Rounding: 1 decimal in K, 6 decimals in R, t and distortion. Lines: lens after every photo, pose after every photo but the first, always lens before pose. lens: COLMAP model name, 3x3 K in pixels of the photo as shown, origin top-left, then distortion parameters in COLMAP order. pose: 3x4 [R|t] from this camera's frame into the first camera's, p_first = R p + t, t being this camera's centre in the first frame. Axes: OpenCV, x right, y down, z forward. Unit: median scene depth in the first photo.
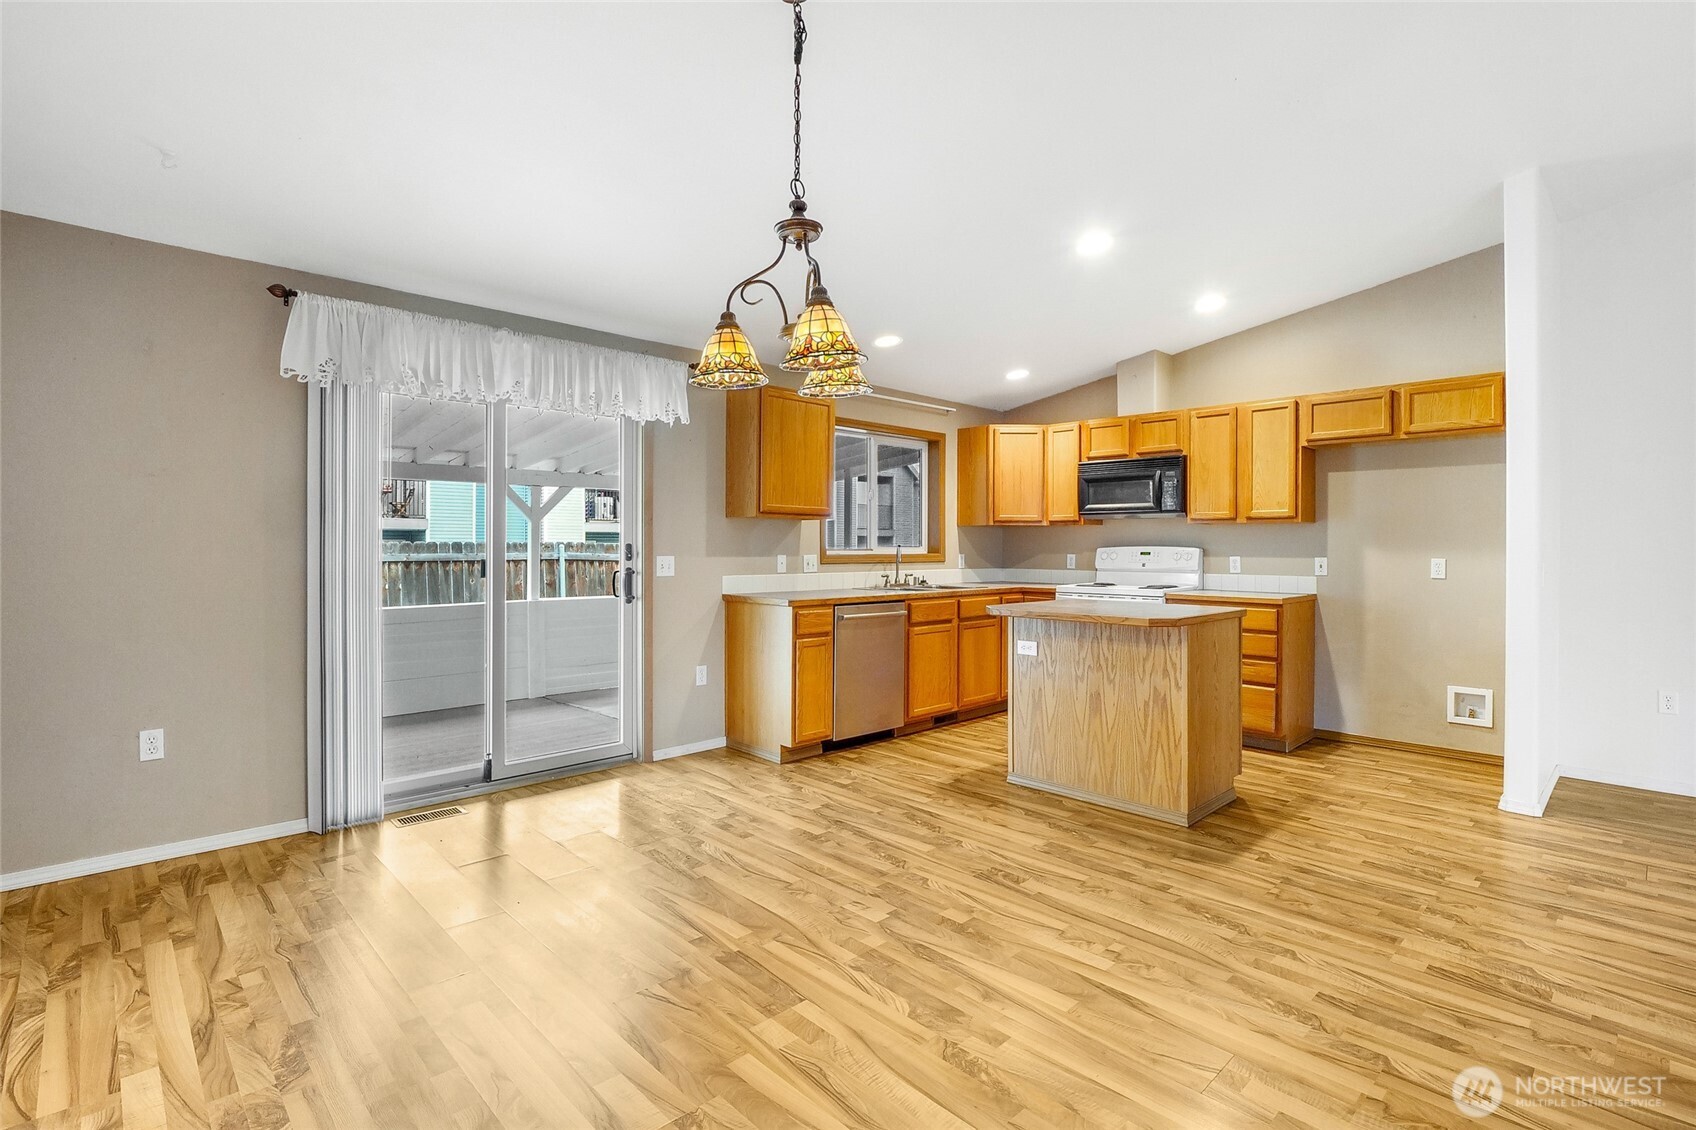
lens RADIAL K [[797.7, 0, 847.1], [0, 797.7, 547.7], [0, 0, 1]] dist [-0.012141, -0.000895]
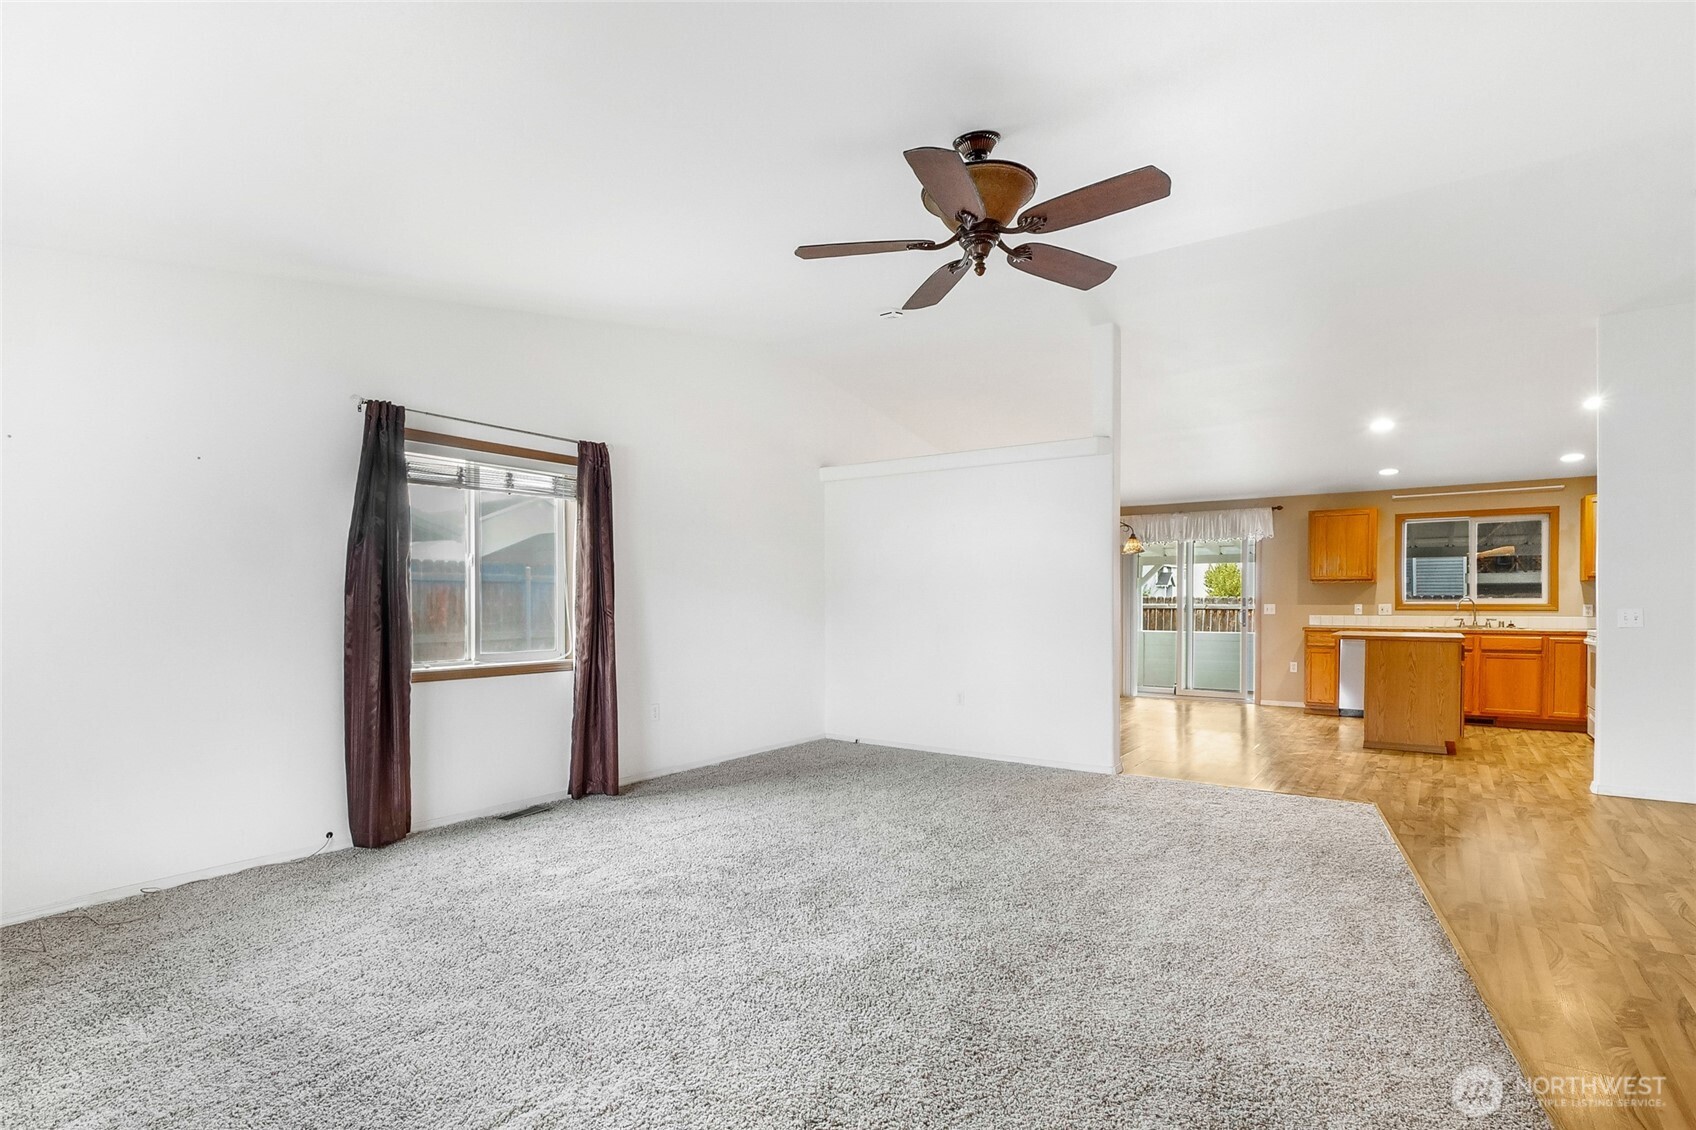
lens RADIAL K [[792.3, 0, 856.3], [0, 792.3, 618.9], [0, 0, 1]] dist [-0.011012, -0.000212]
pose [[0.171393, 0.018821, -0.985023, 1.288186], [0.001778, 0.999810, 0.019413, 0.005917], [0.985201, -0.005079, 0.171327, -0.297836]]
